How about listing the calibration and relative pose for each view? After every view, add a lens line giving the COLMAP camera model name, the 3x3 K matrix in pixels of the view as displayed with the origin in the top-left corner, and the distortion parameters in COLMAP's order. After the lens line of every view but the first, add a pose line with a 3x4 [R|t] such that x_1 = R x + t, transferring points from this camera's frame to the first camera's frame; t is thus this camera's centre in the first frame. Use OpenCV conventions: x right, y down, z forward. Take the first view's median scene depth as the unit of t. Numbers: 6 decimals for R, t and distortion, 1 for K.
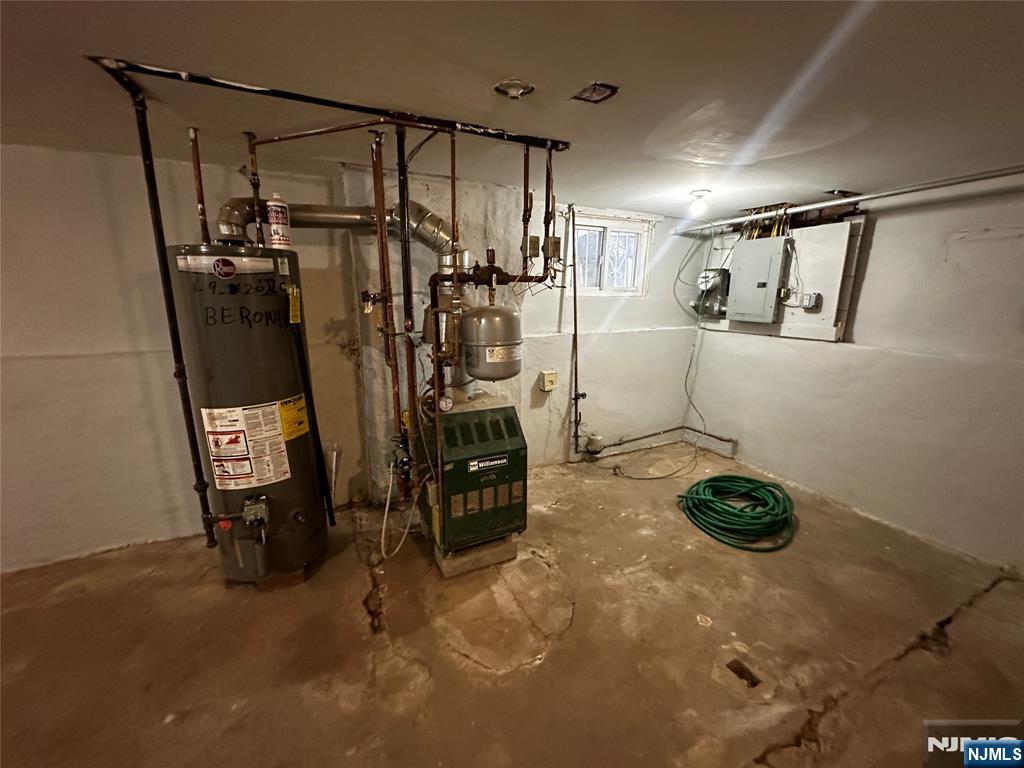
lens RADIAL K [[406.6, 0, 512.6], [0, 406.6, 383.4], [0, 0, 1]] dist [-0.001969, 0.000063]
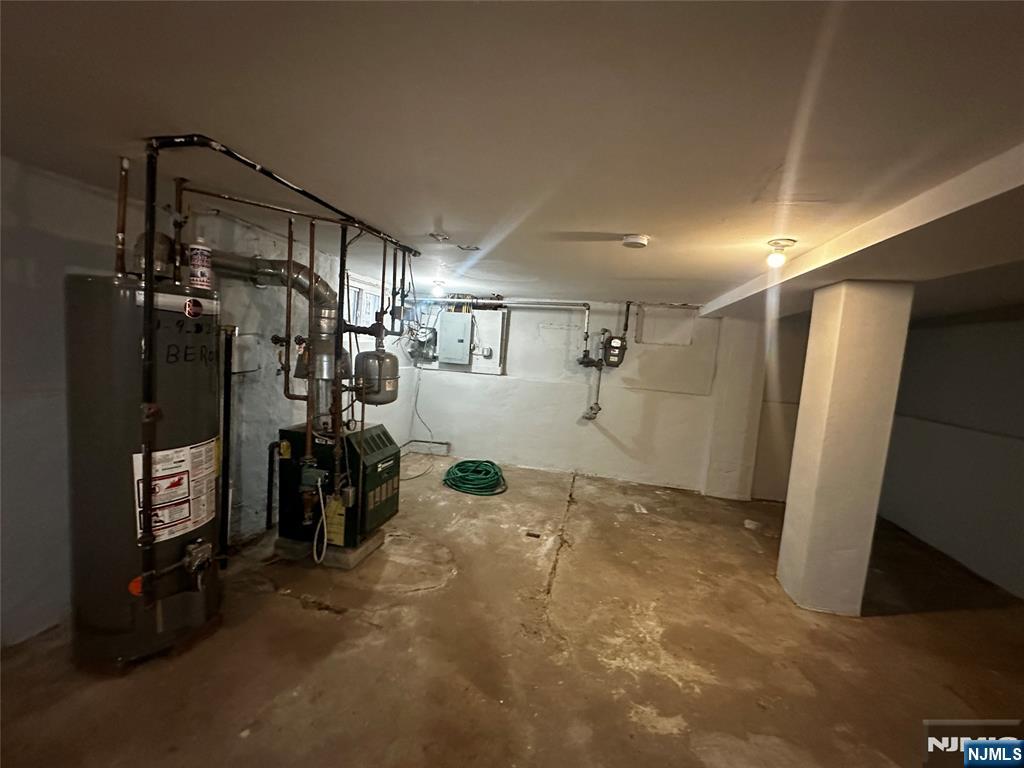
lens RADIAL K [[406.6, 0, 510.7], [0, 406.6, 384.3], [0, 0, 1]] dist [-0.001969, 0.000063]
pose [[0.617114, -0.031418, 0.786246, -0.825052], [0.107154, 0.993250, -0.044414, 0.031954], [-0.779544, 0.111658, 0.616315, -0.194316]]
